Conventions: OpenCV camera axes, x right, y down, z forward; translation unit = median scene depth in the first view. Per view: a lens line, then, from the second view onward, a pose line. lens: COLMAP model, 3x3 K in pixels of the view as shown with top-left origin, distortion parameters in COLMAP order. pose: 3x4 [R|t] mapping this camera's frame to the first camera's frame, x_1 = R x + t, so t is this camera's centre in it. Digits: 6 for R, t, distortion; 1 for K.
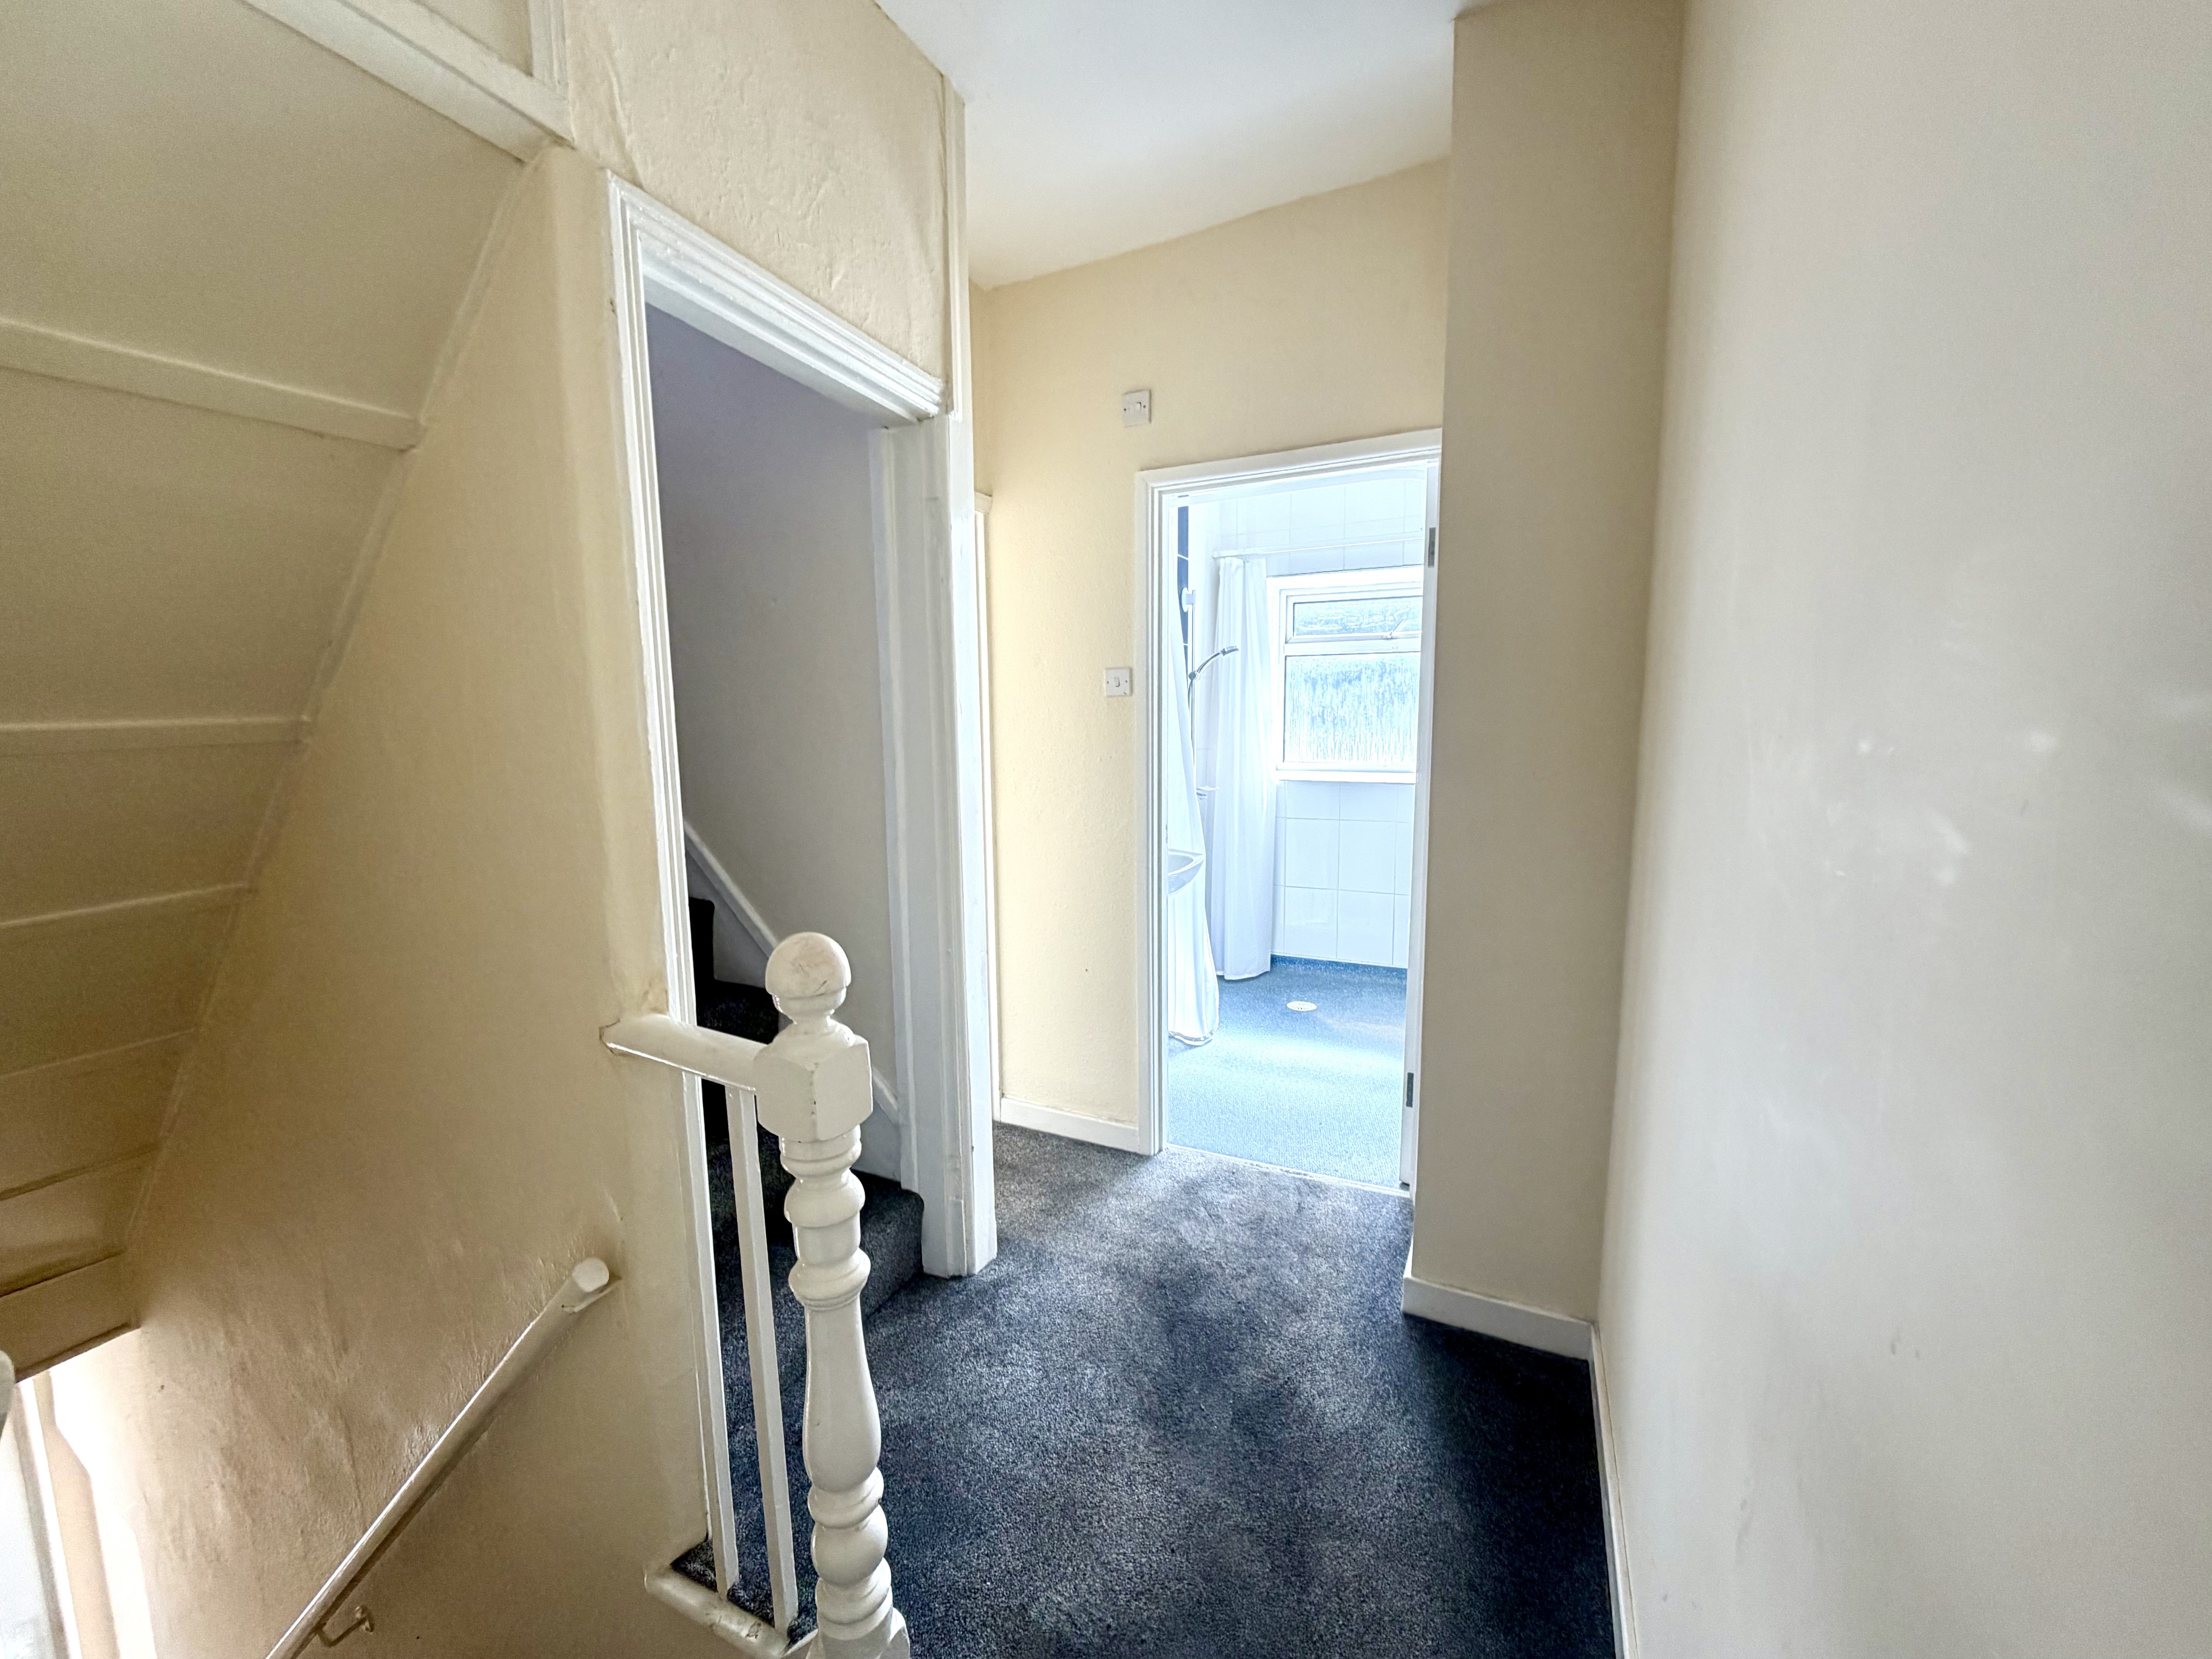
lens RADIAL K [[881.9, 0, 1106.0], [0, 881.9, 829.5], [0, 0, 1]] dist [0.002836, 0.000240]
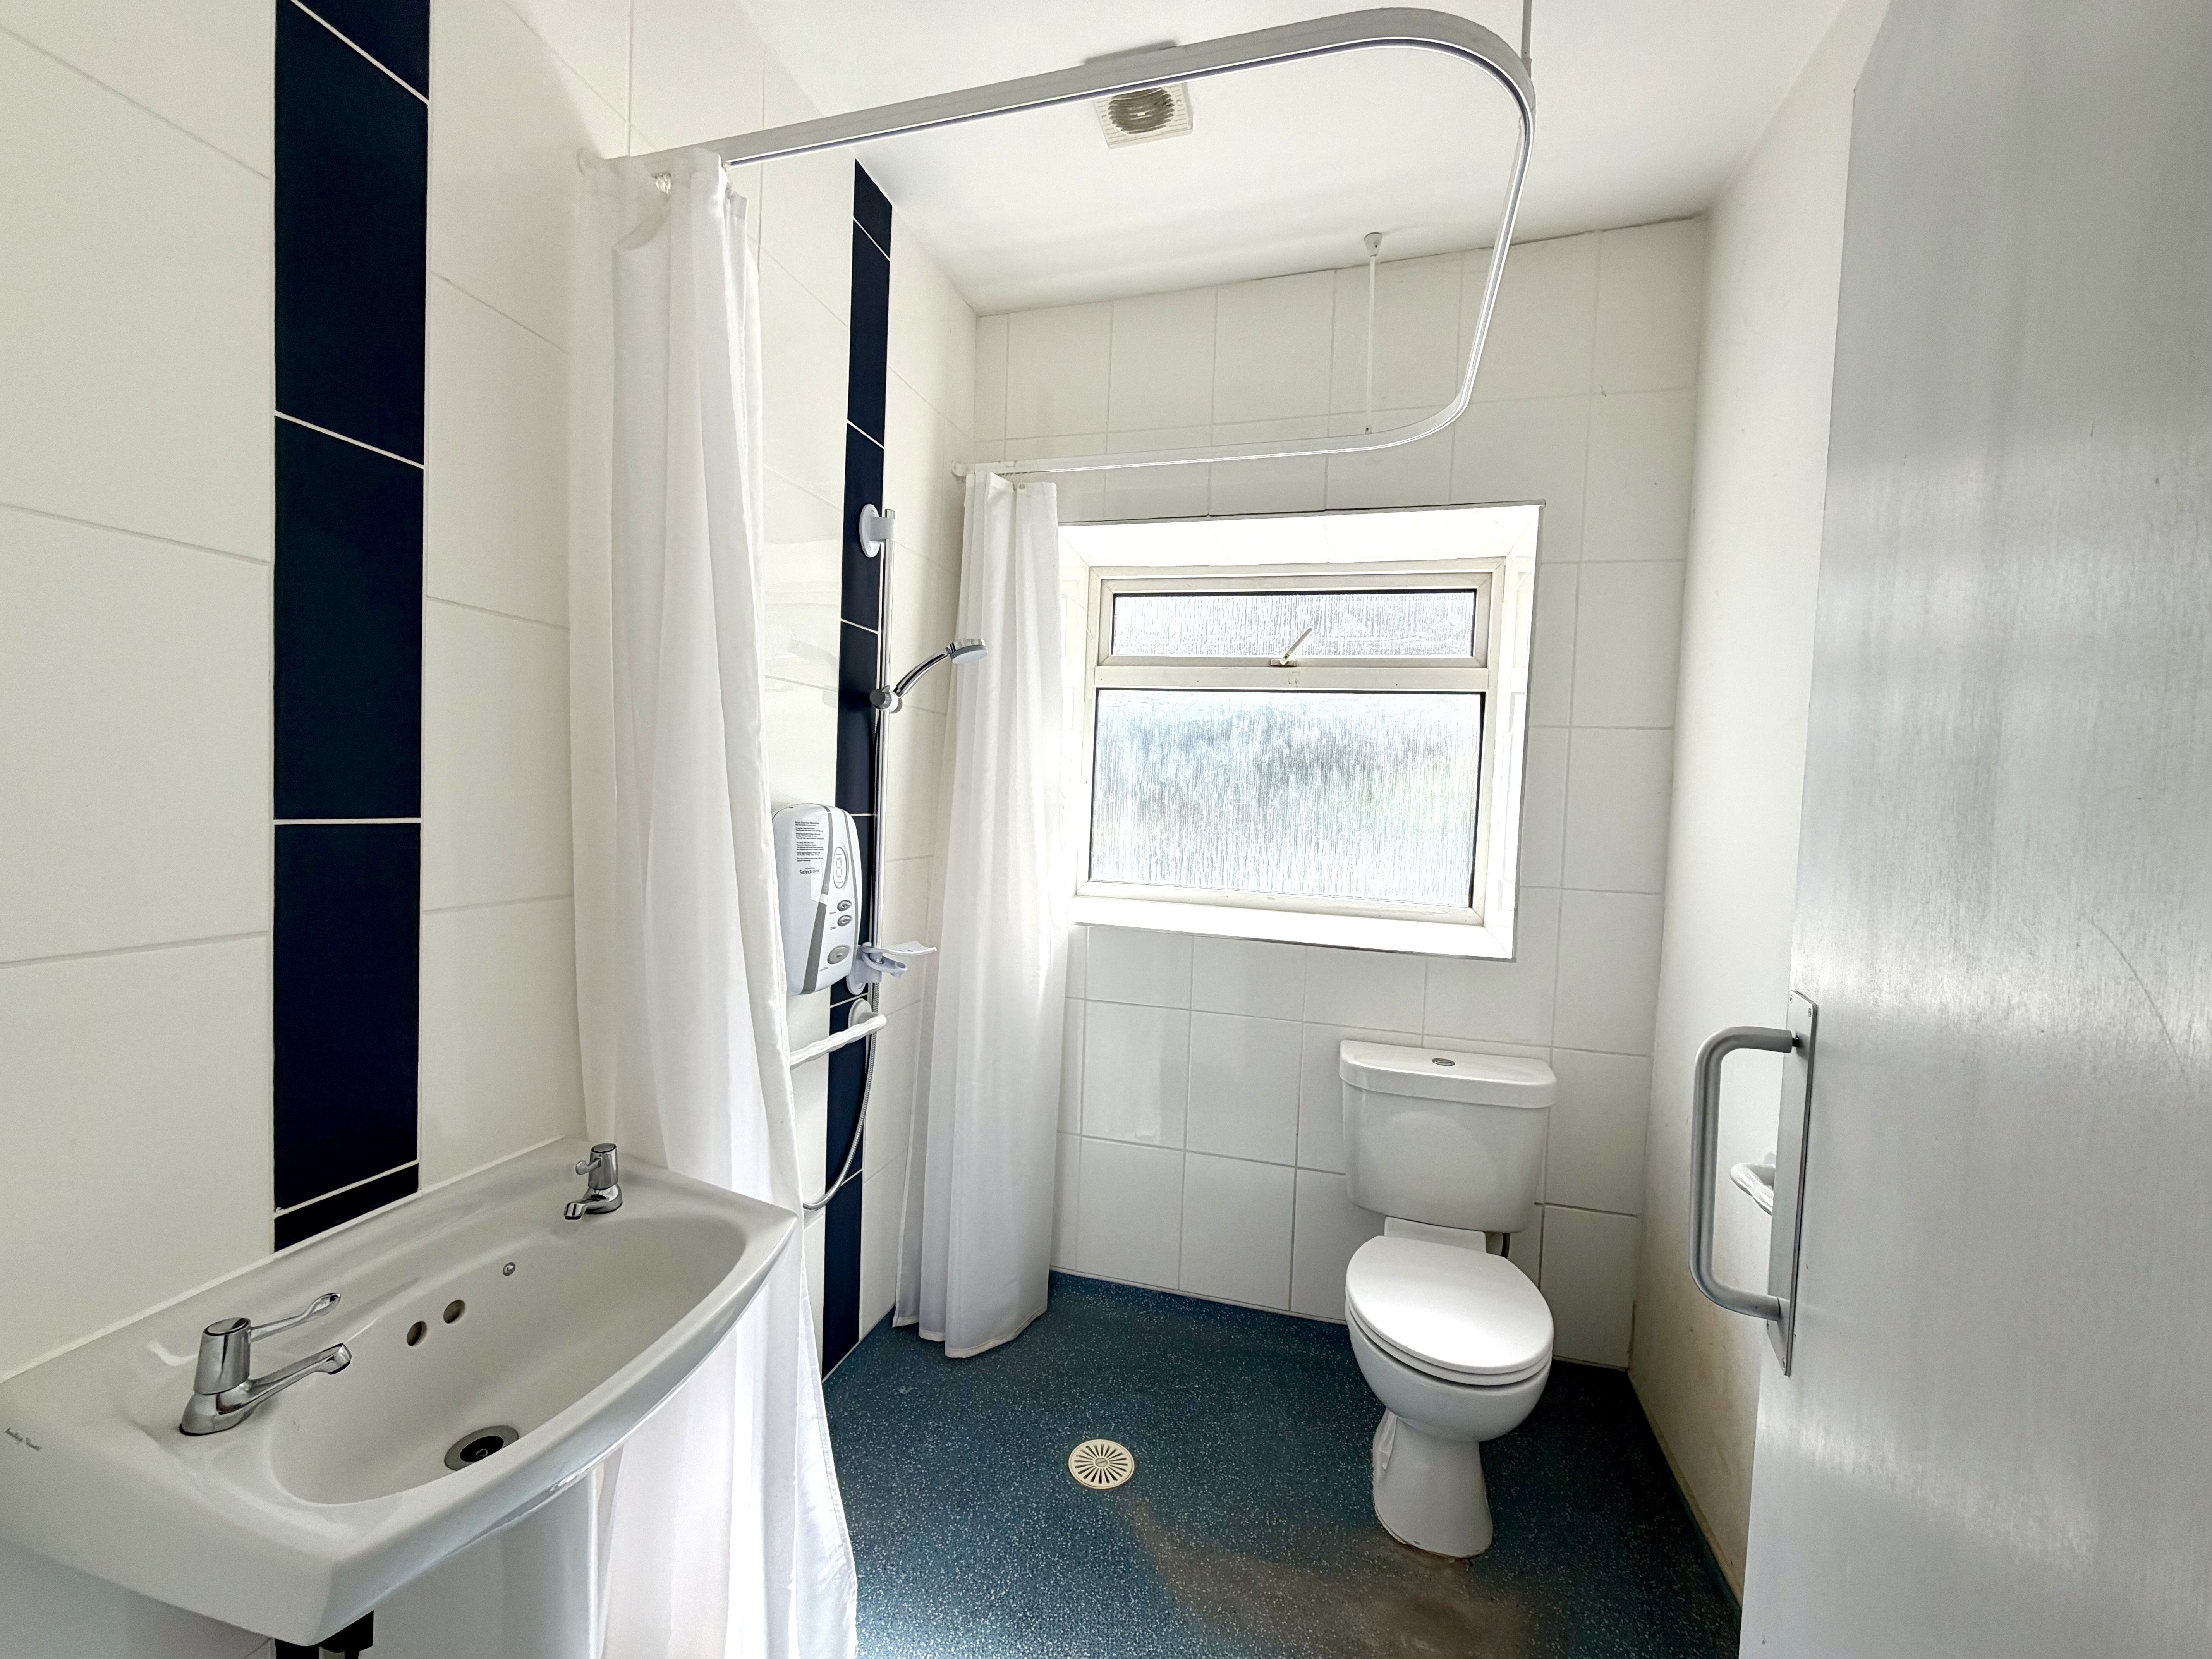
lens RADIAL K [[881.9, 0, 1106.0], [0, 881.9, 829.5], [0, 0, 1]] dist [0.002836, 0.000240]
pose [[0.982647, 0.042743, 0.180492, 0.116712], [-0.027832, 0.996047, -0.084351, -0.064944], [-0.183384, 0.077864, 0.979953, 0.482258]]
